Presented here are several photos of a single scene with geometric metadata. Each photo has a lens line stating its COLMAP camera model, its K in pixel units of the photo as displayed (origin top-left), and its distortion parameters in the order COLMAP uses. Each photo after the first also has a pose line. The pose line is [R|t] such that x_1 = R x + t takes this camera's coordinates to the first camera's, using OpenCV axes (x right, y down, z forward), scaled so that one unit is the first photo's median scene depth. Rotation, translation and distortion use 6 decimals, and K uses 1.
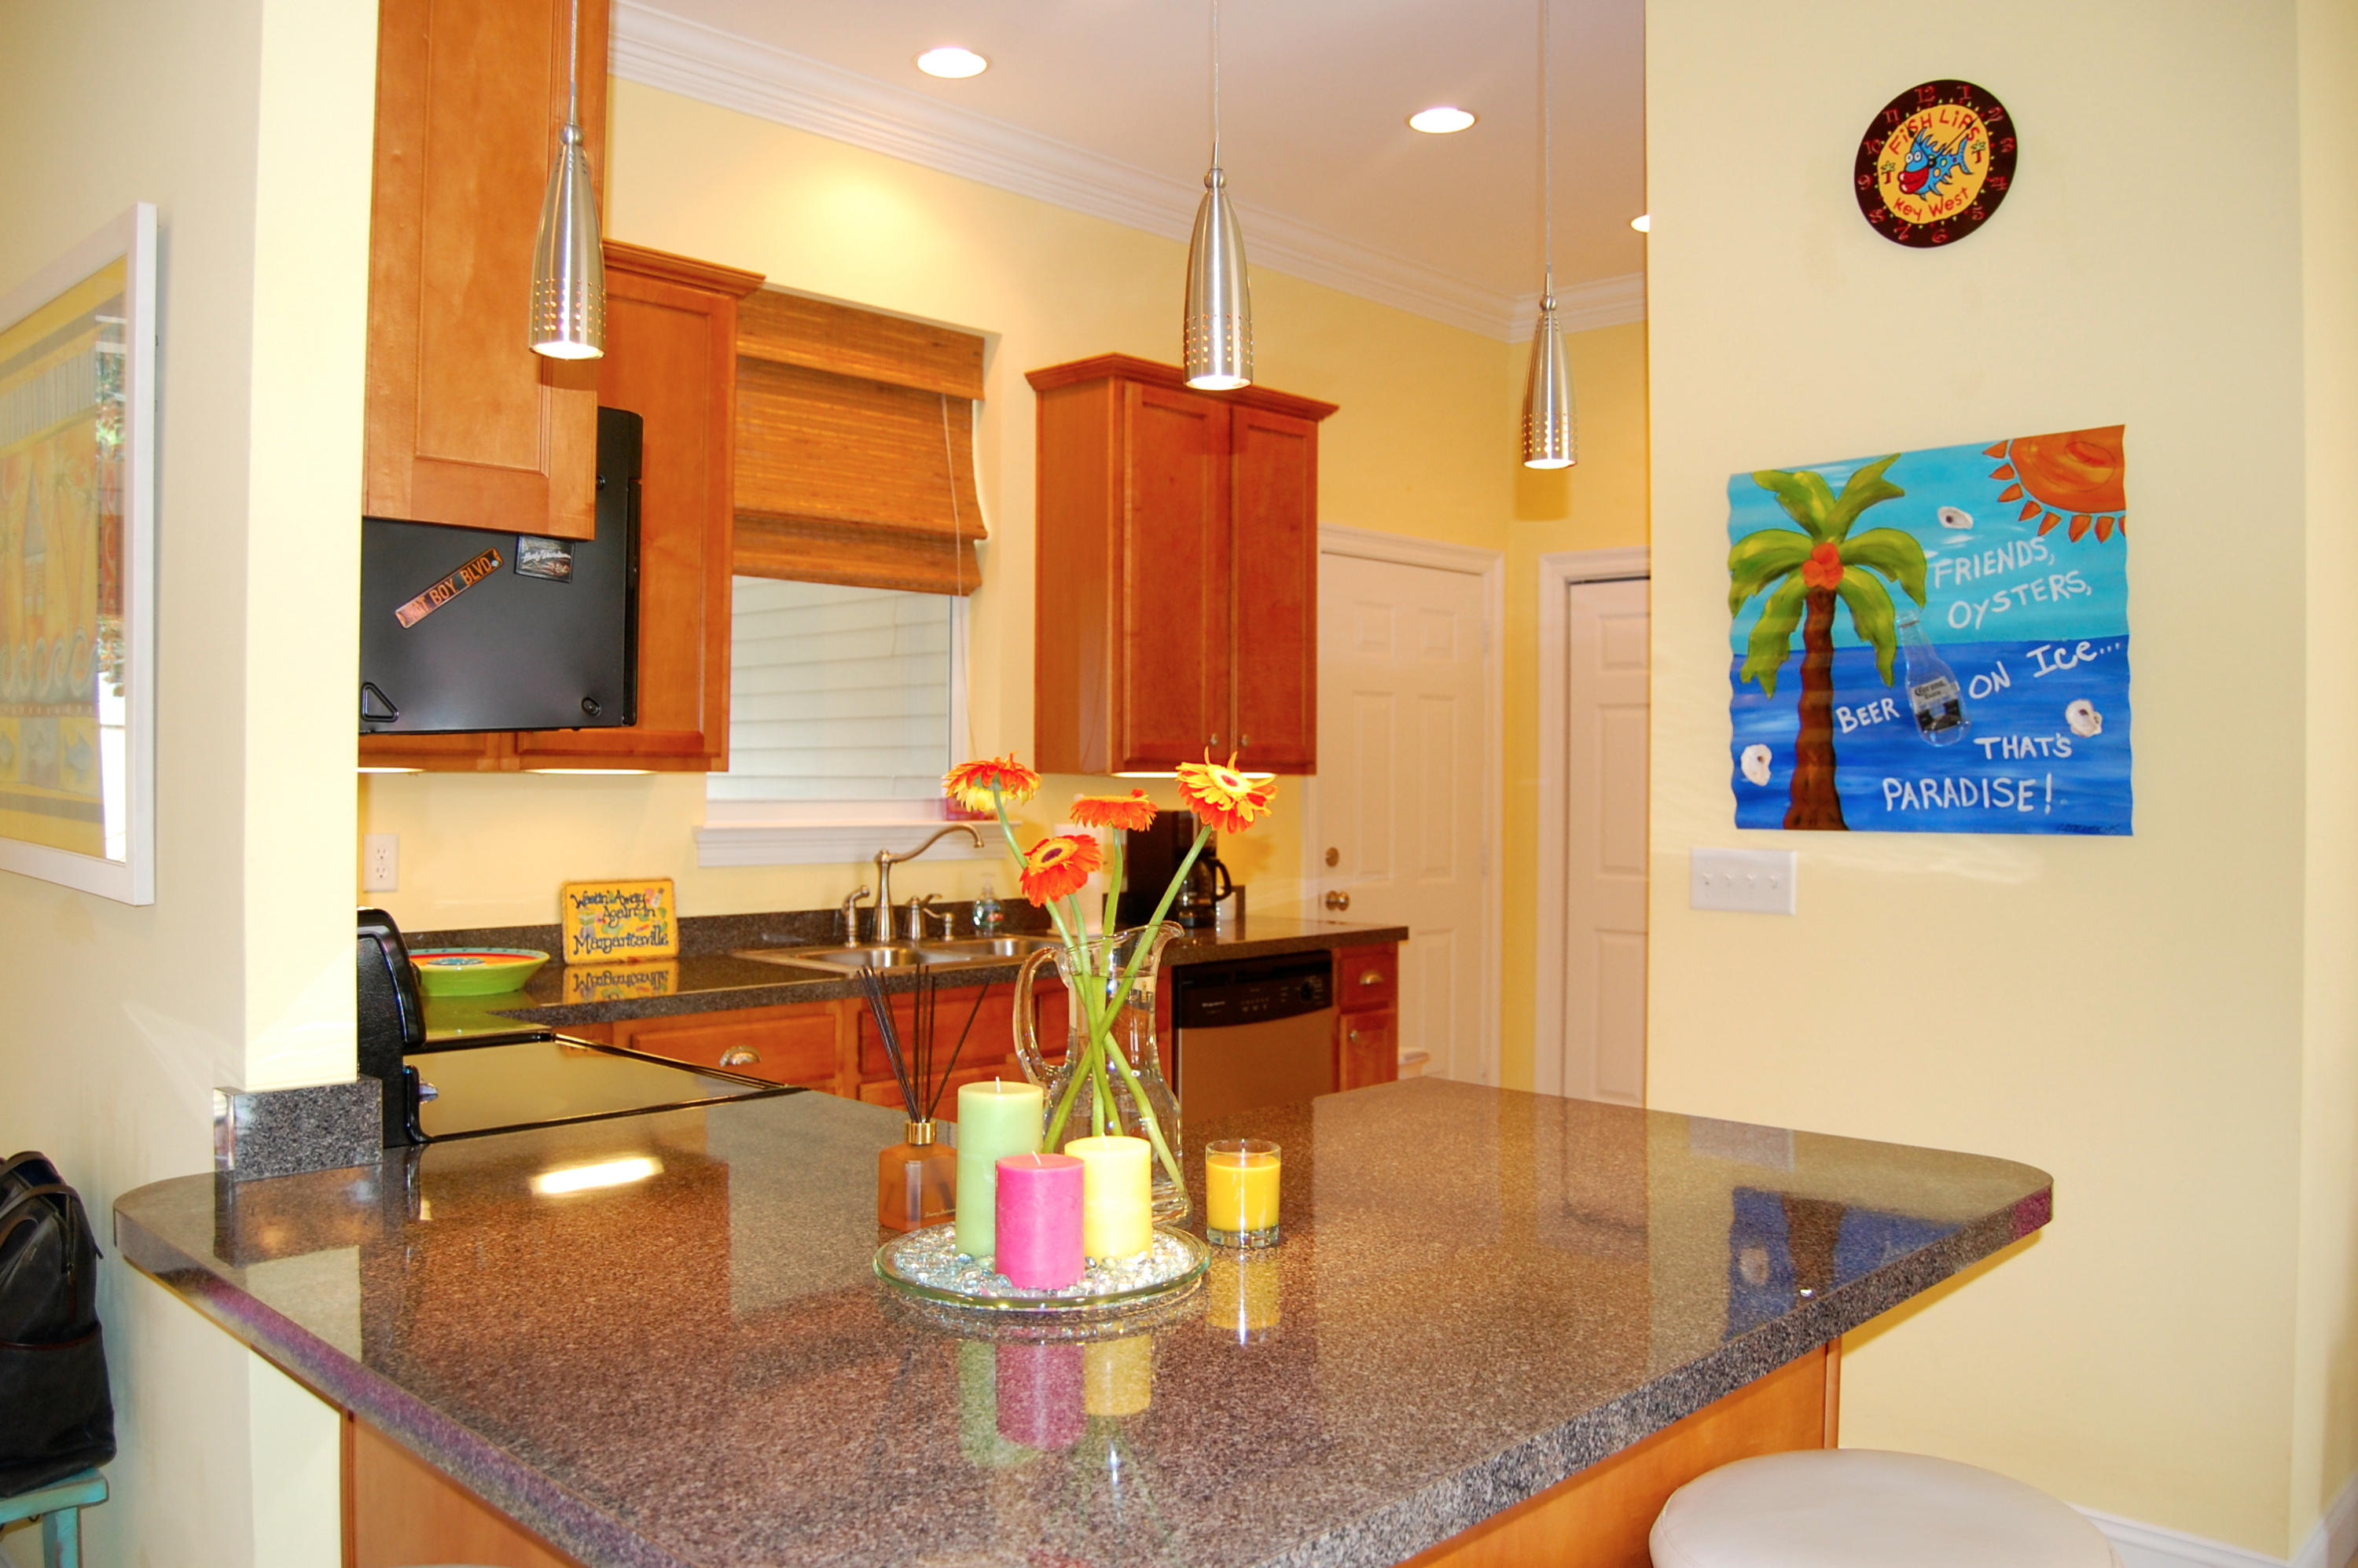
lens RADIAL K [[1846.4, 0, 1164.9], [0, 1846.4, 777.0], [0, 0, 1]] dist [-0.097004, 0.042120]
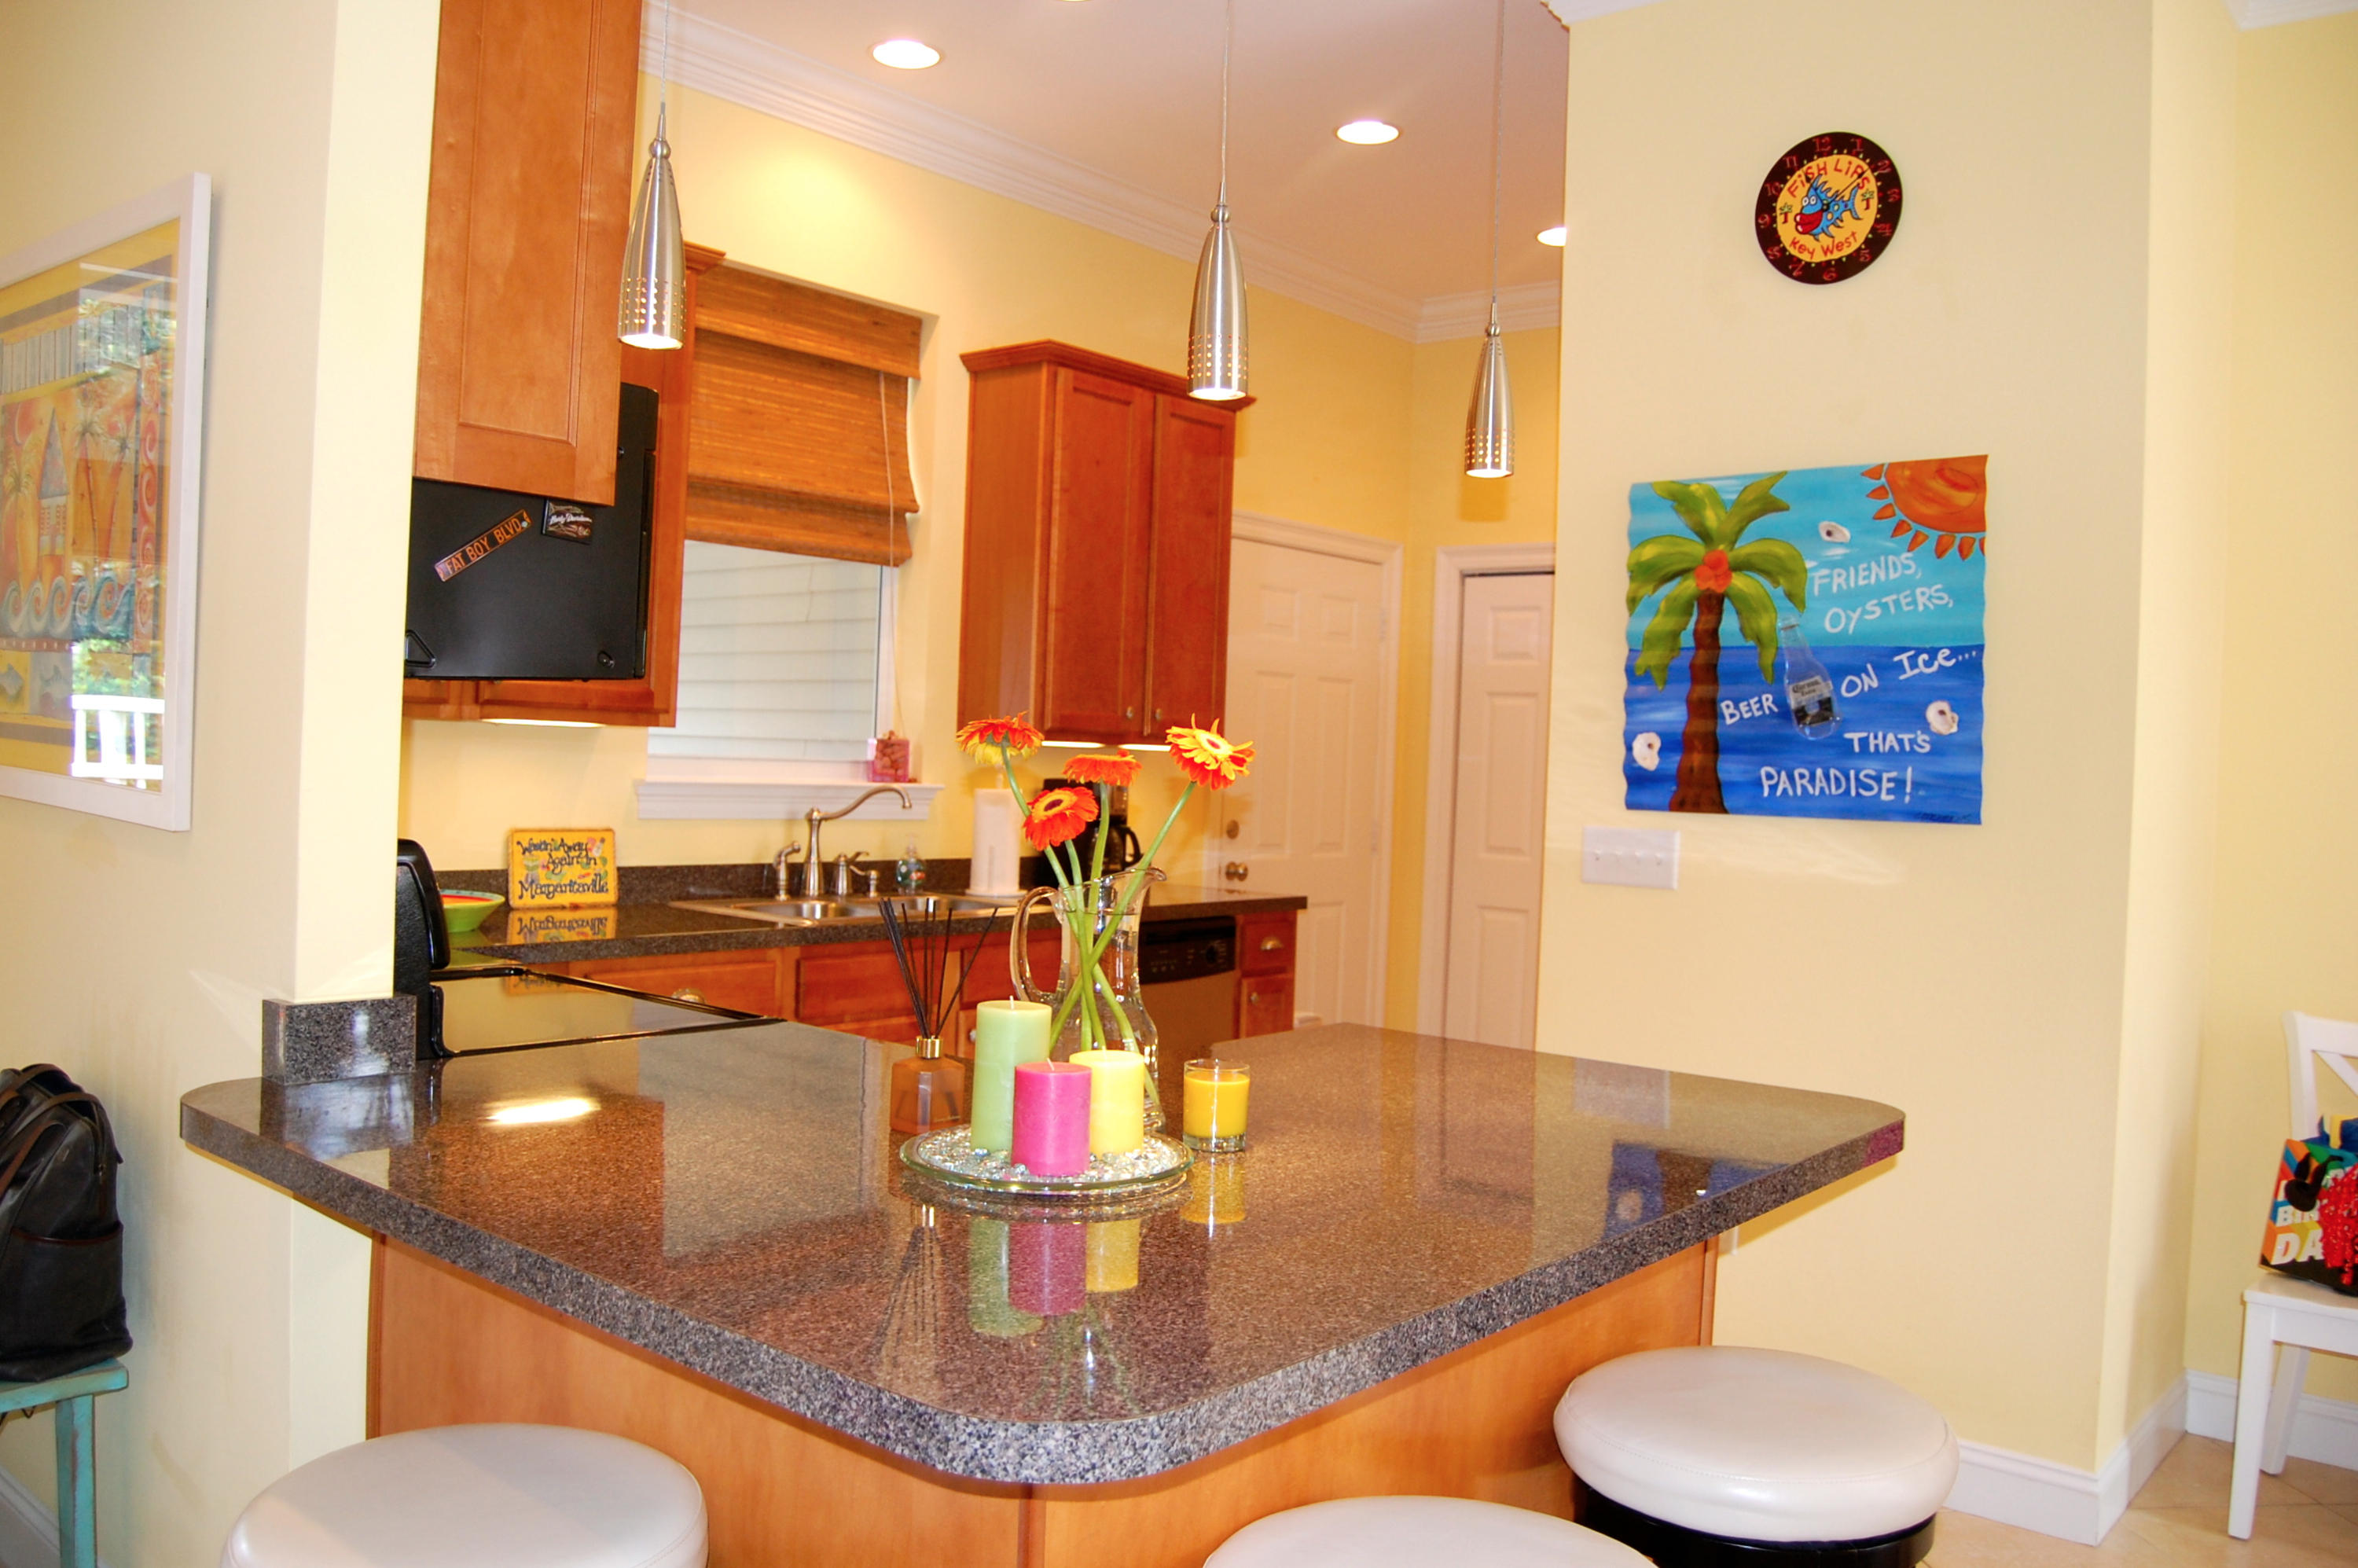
lens RADIAL K [[1846.4, 0, 1164.9], [0, 1846.4, 777.0], [0, 0, 1]] dist [-0.097004, 0.042120]
pose [[0.997050, 0.030766, 0.070319, -0.040100], [-0.031640, 0.999435, 0.011348, 0.005598], [-0.069930, -0.013539, 0.997460, -0.072273]]
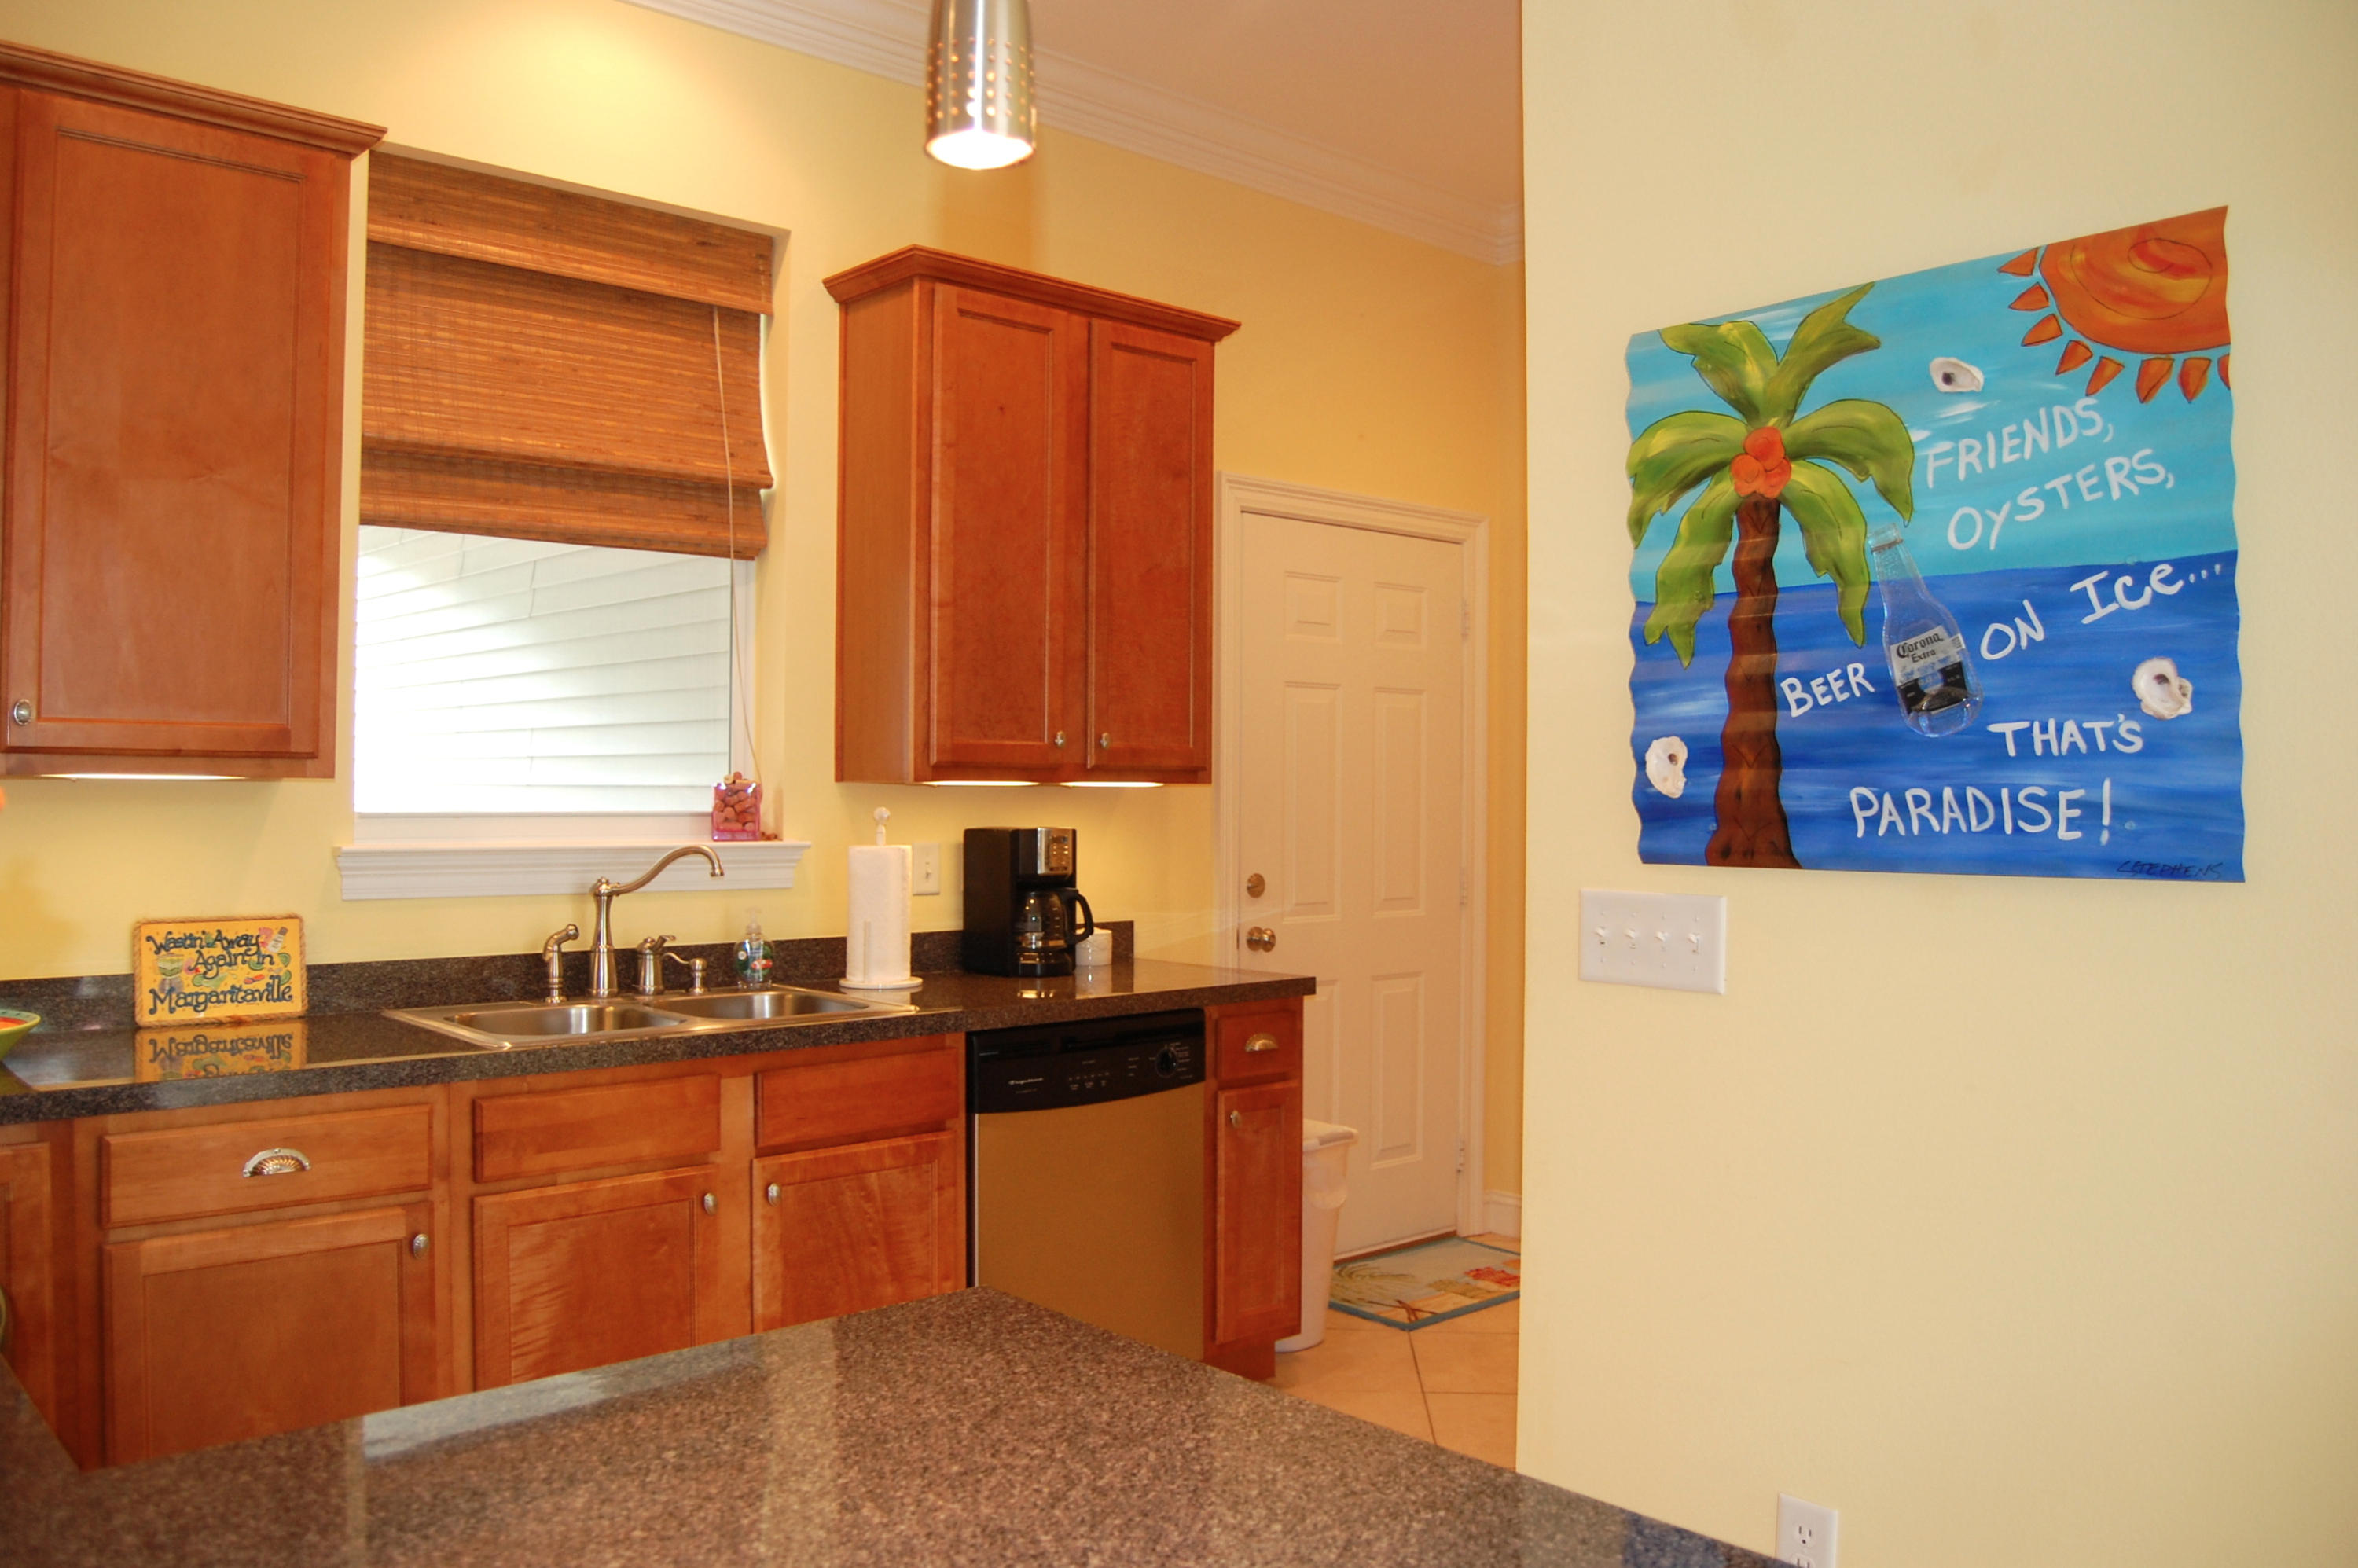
lens RADIAL K [[1846.4, 0, 1164.9], [0, 1846.4, 777.0], [0, 0, 1]] dist [-0.097004, 0.042120]
pose [[0.997629, 0.000864, -0.068812, 0.193677], [-0.001300, 0.999979, -0.006292, 0.001424], [0.068805, 0.006366, 0.997610, 0.334666]]
